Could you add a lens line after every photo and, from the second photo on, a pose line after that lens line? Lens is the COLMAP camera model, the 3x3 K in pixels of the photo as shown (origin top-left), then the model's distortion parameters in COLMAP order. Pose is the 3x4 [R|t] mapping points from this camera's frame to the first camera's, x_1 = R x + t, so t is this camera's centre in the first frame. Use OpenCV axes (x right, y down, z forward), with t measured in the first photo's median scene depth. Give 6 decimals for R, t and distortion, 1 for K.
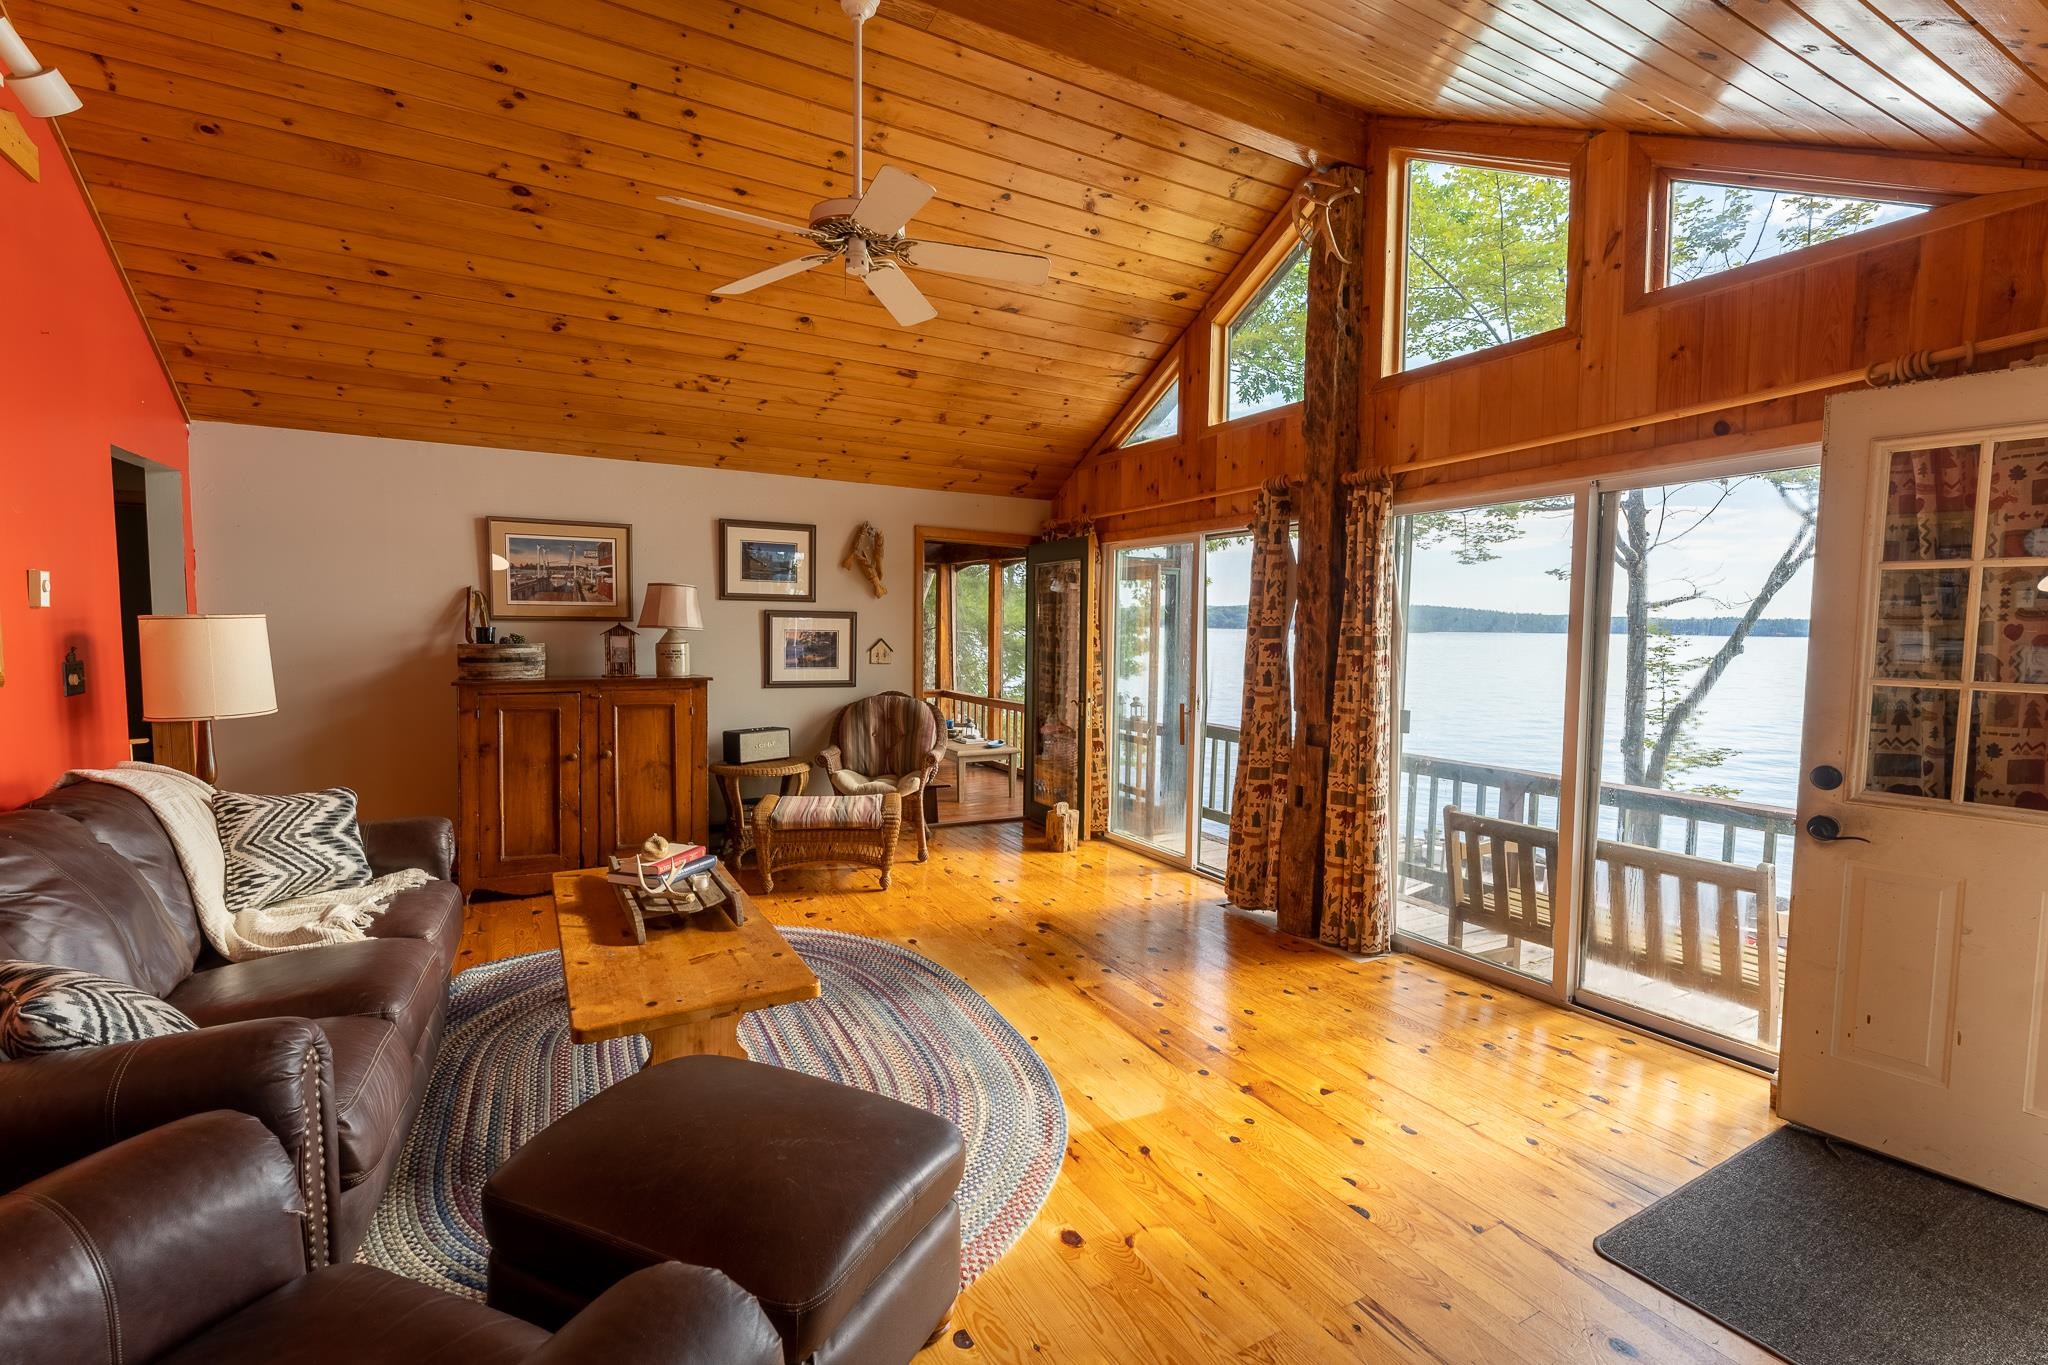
lens RADIAL K [[914.1, 0, 1028.6], [0, 914.1, 685.4], [0, 0, 1]] dist [-0.000234, -0.000319]
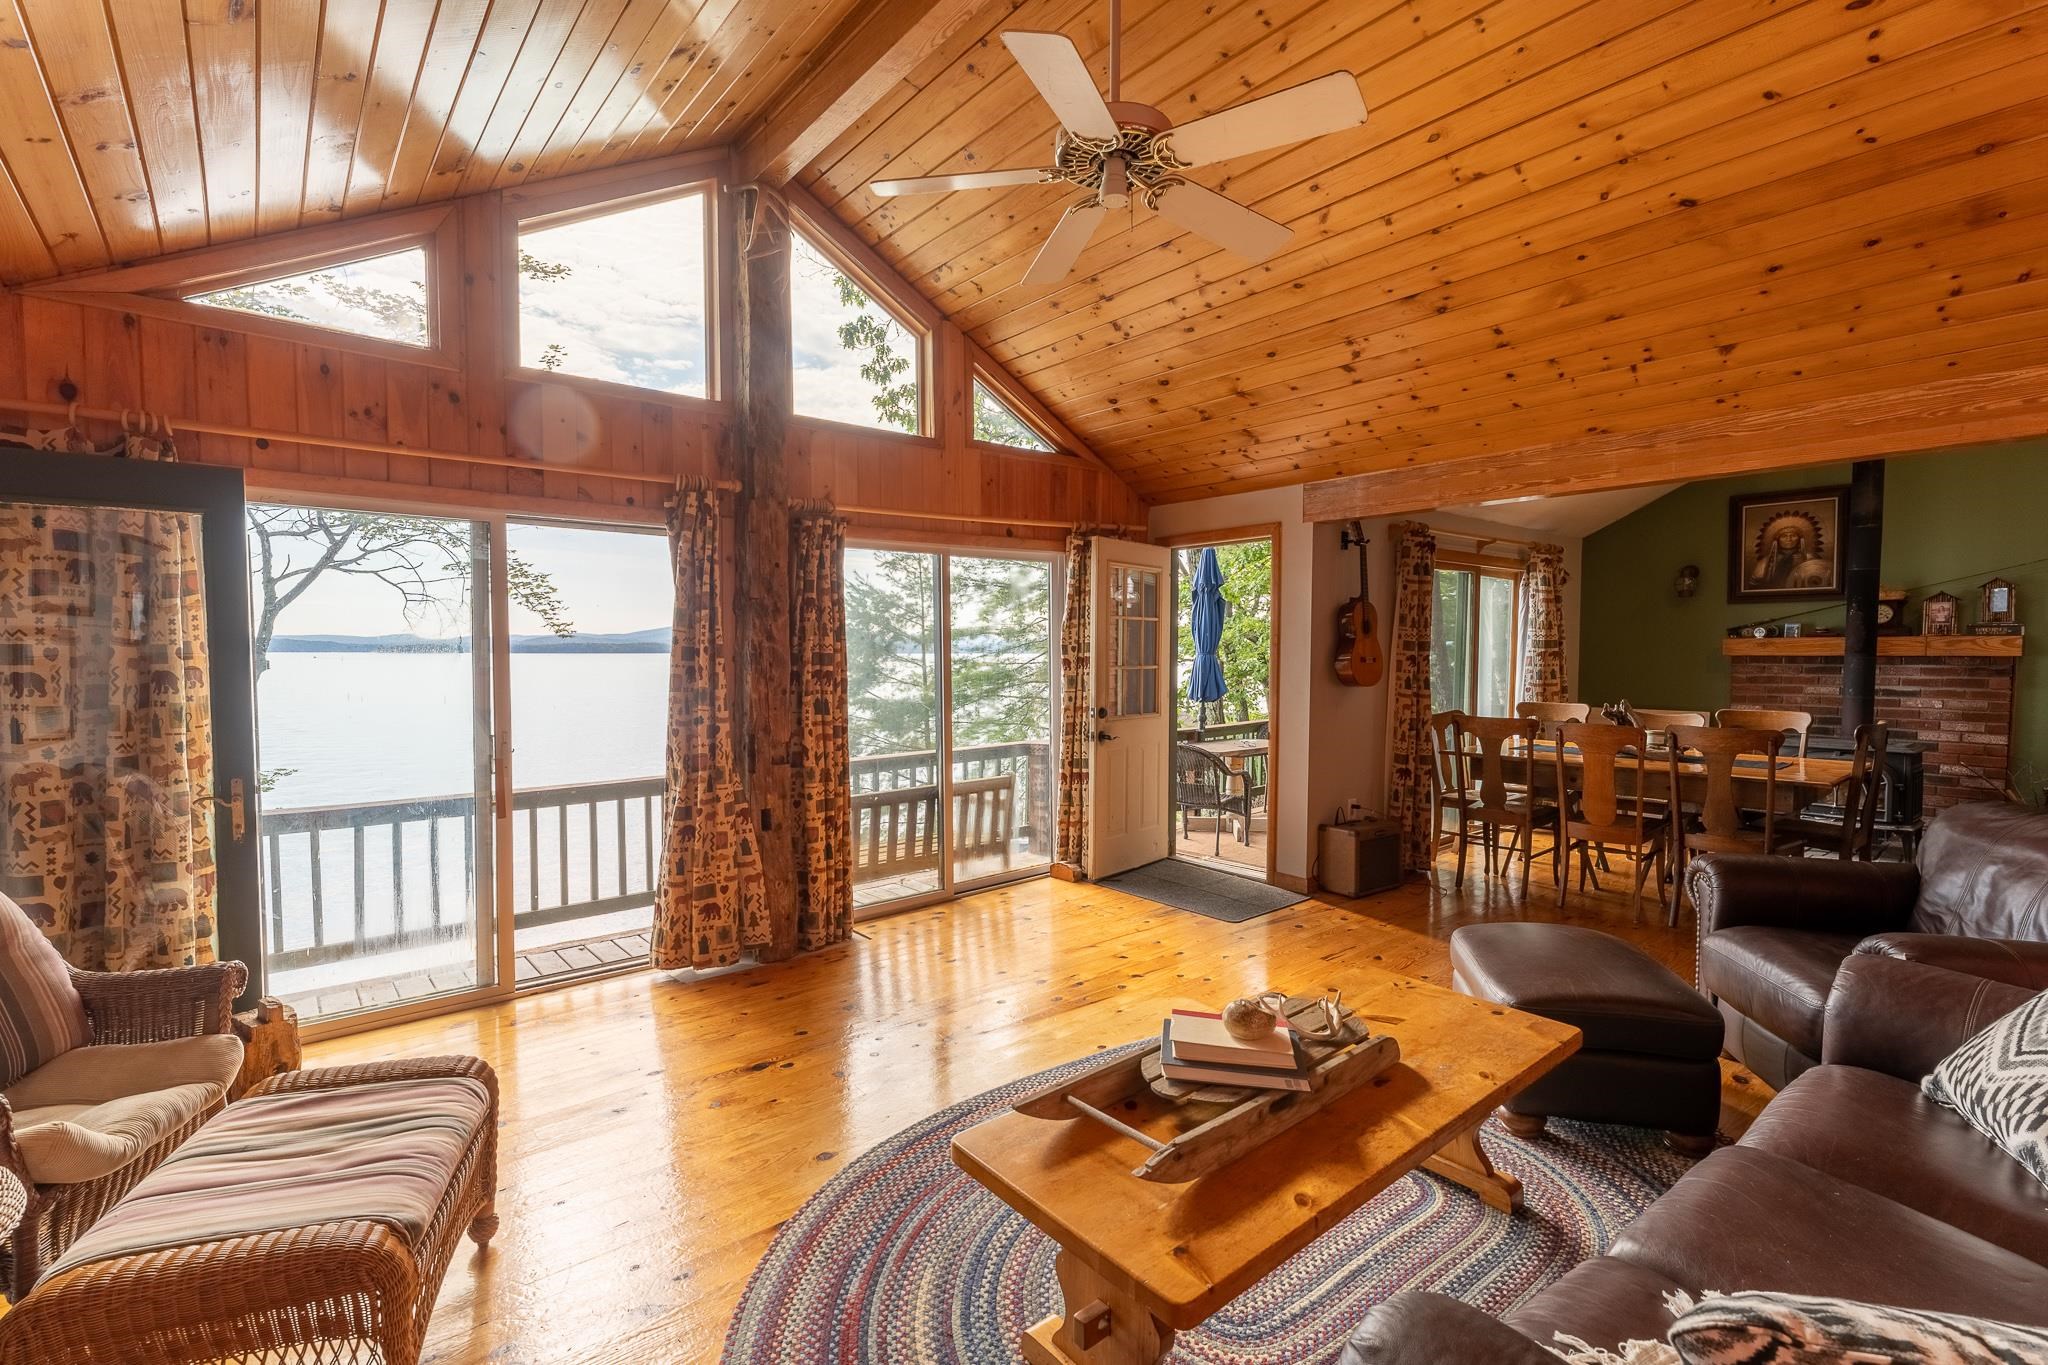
lens RADIAL K [[914.1, 0, 1028.6], [0, 914.1, 685.4], [0, 0, 1]] dist [-0.000234, -0.000319]
pose [[-0.181625, -0.047165, 0.982236, -0.623497], [0.064936, 0.996094, 0.059838, -0.053775], [-0.981222, 0.074650, -0.177853, 0.797672]]
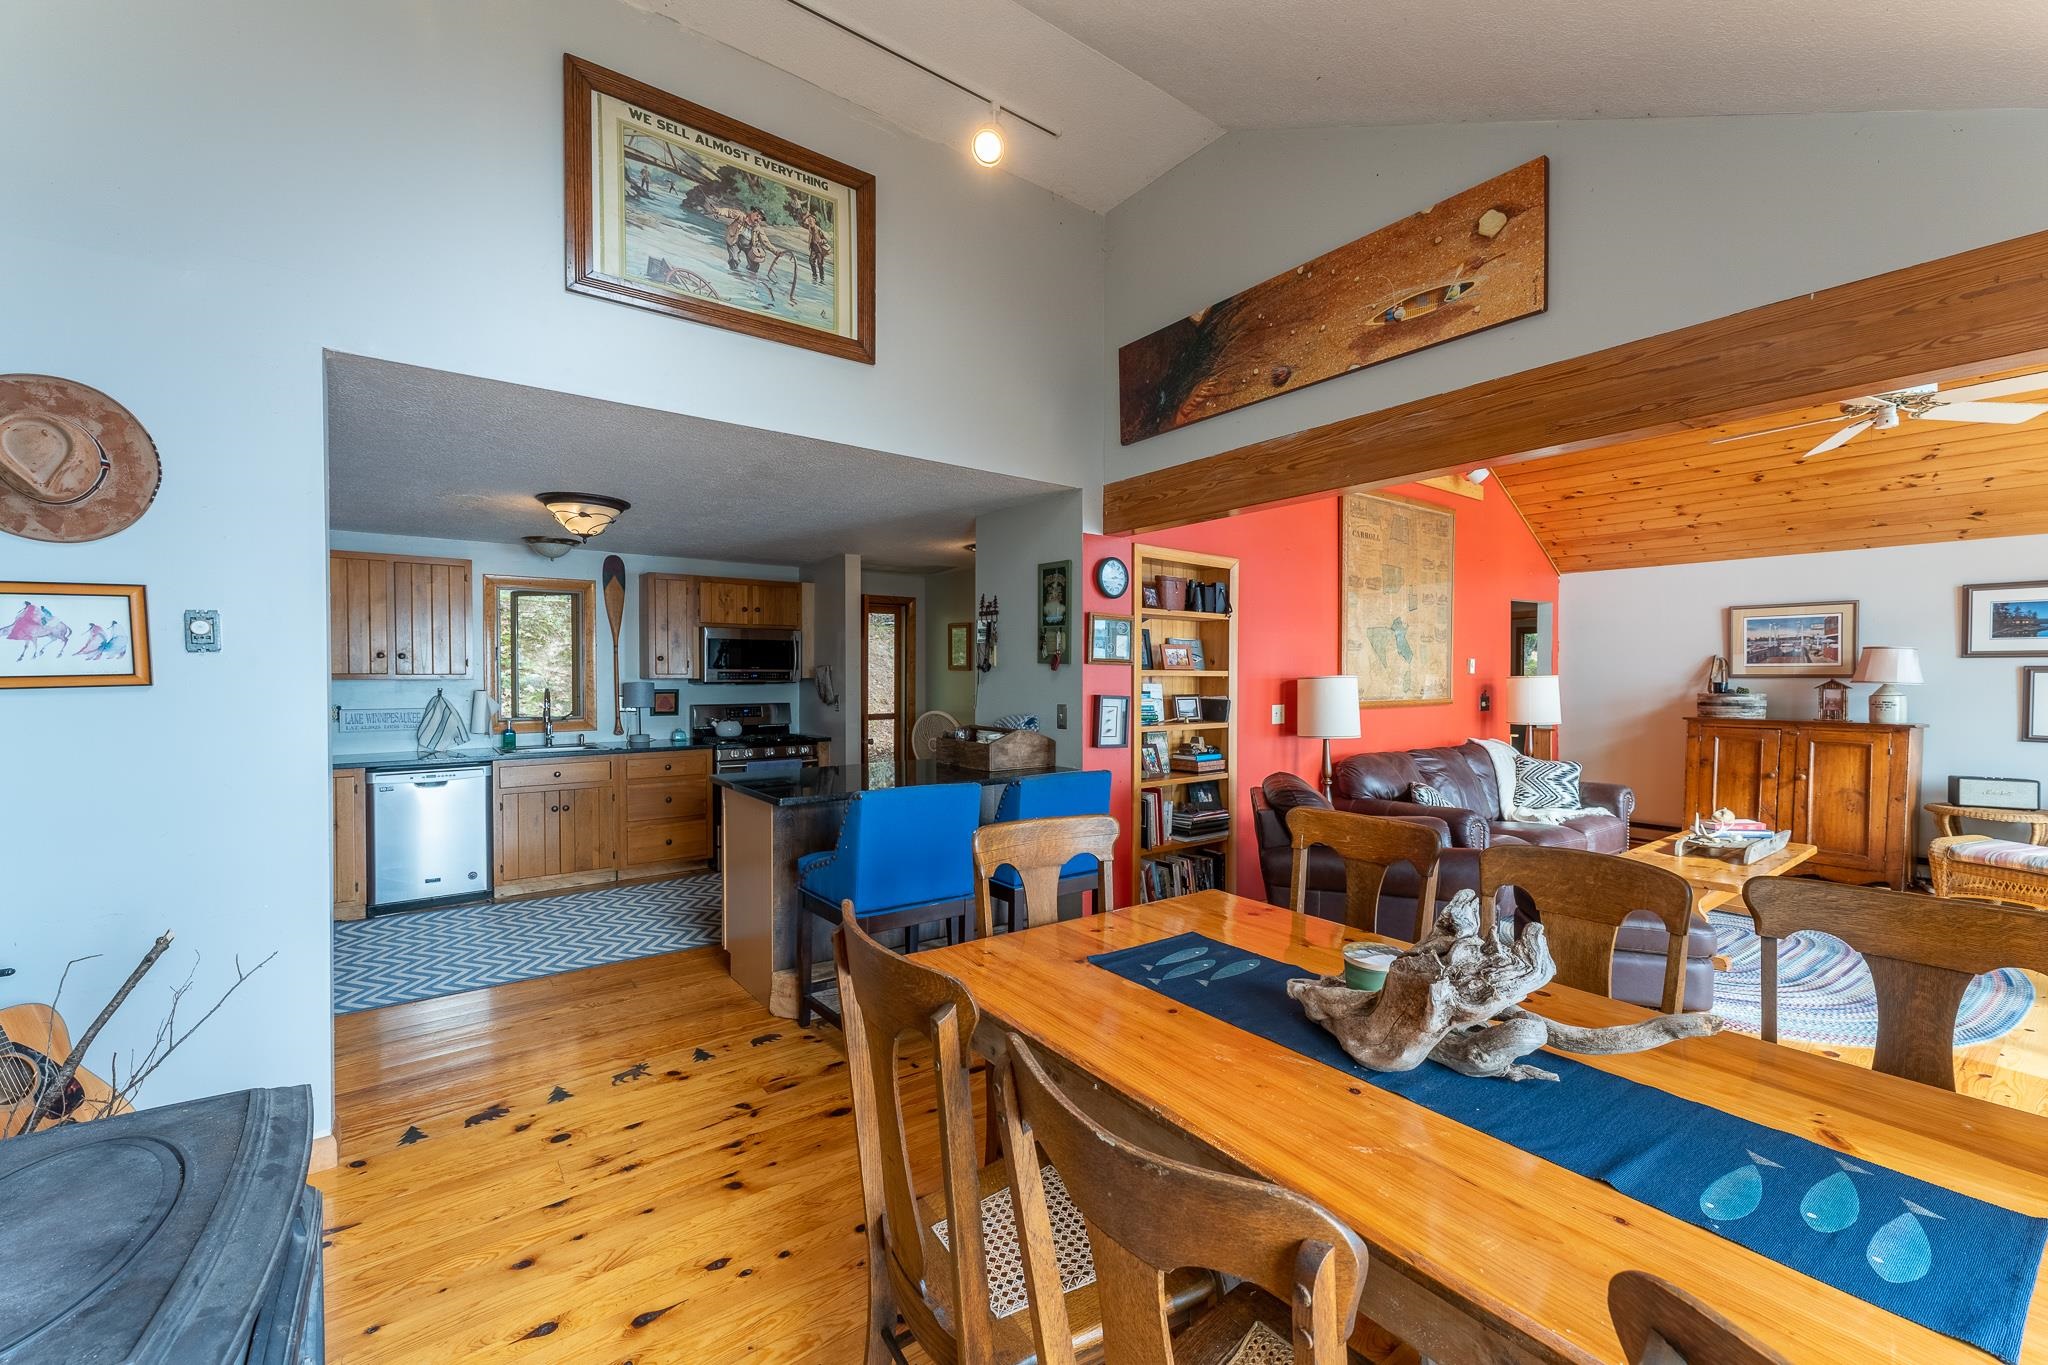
lens RADIAL K [[824.1, 0, 1030.3], [0, 824.1, 686.0], [0, 0, 1]] dist [0.002001, 0.000406]
pose [[0.136521, 0.002697, -0.990634, 0.568878], [-0.066249, 0.997783, -0.006413, 0.024274], [0.988420, 0.066504, 0.136397, -0.281842]]
